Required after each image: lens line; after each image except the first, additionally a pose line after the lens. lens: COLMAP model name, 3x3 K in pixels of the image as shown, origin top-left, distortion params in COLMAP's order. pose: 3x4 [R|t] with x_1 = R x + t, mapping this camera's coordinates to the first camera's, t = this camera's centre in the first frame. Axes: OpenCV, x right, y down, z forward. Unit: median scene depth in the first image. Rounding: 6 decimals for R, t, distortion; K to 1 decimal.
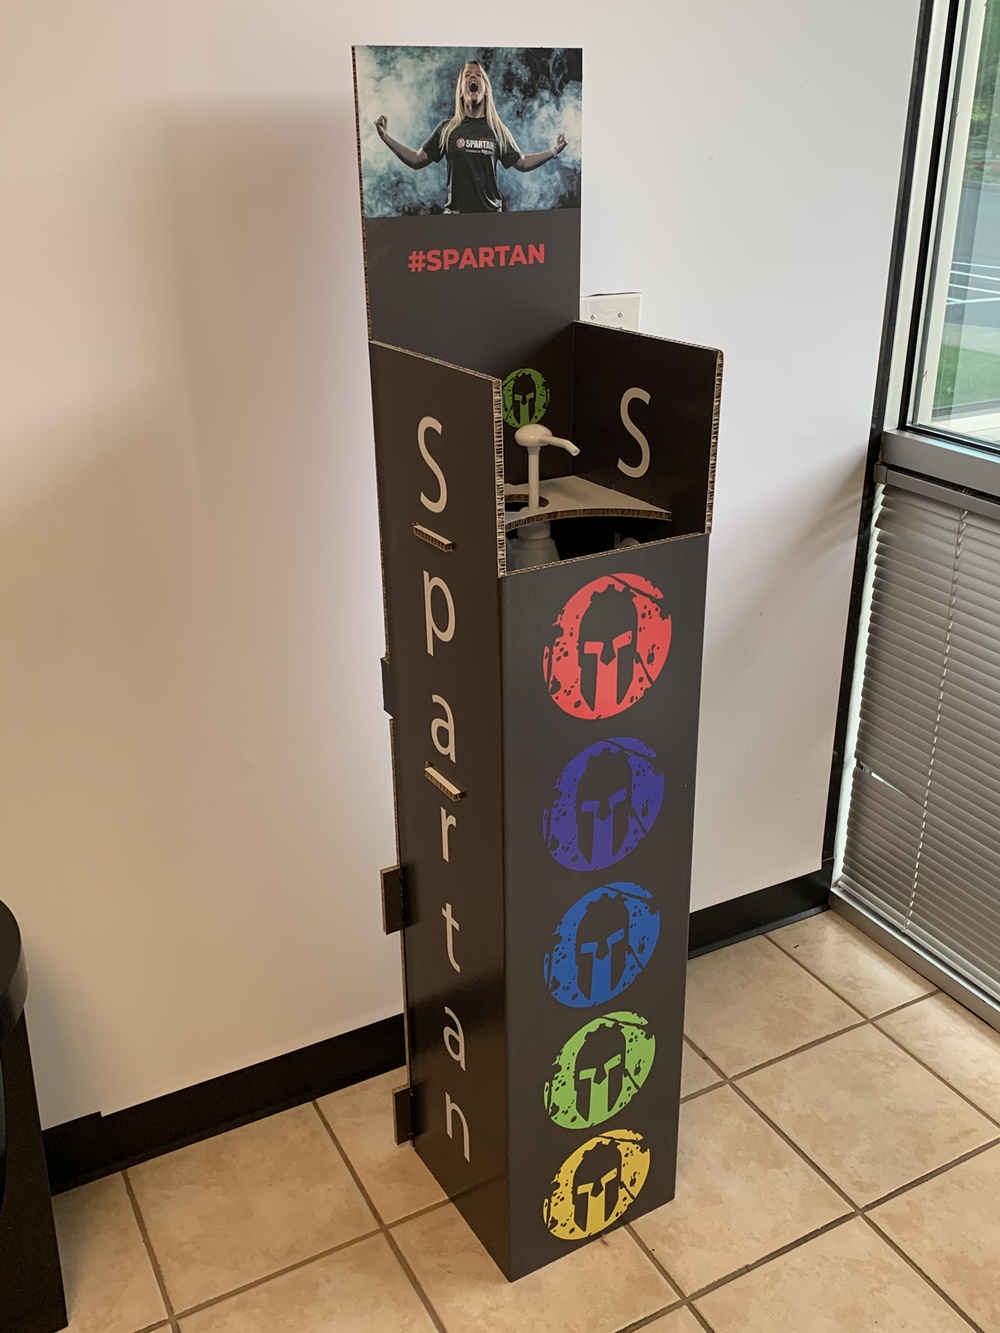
lens RADIAL K [[1263.0, 0, 493.7], [0, 1263.0, 670.0], [0, 0, 1]] dist [0.003919, 0.000000]
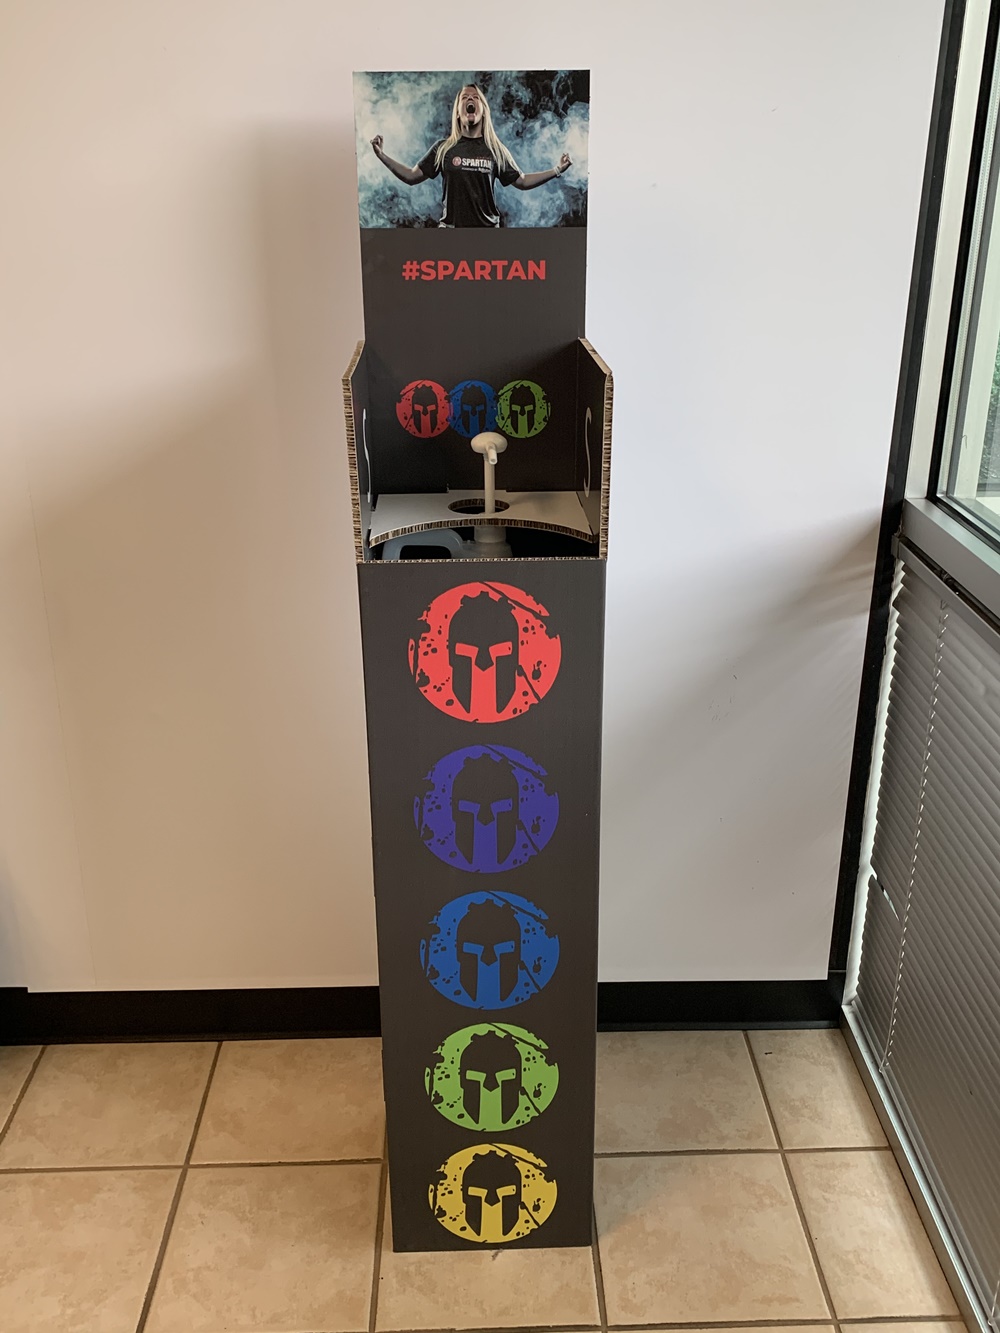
lens RADIAL K [[1263.0, 0, 494.4], [0, 1263.0, 662.9], [0, 0, 1]] dist [0.003919, 0.000000]
pose [[0.889016, 0.181771, -0.420250, 0.503658], [-0.190605, 0.981436, 0.021286, -0.032341], [0.416318, 0.061178, 0.907159, 0.076683]]
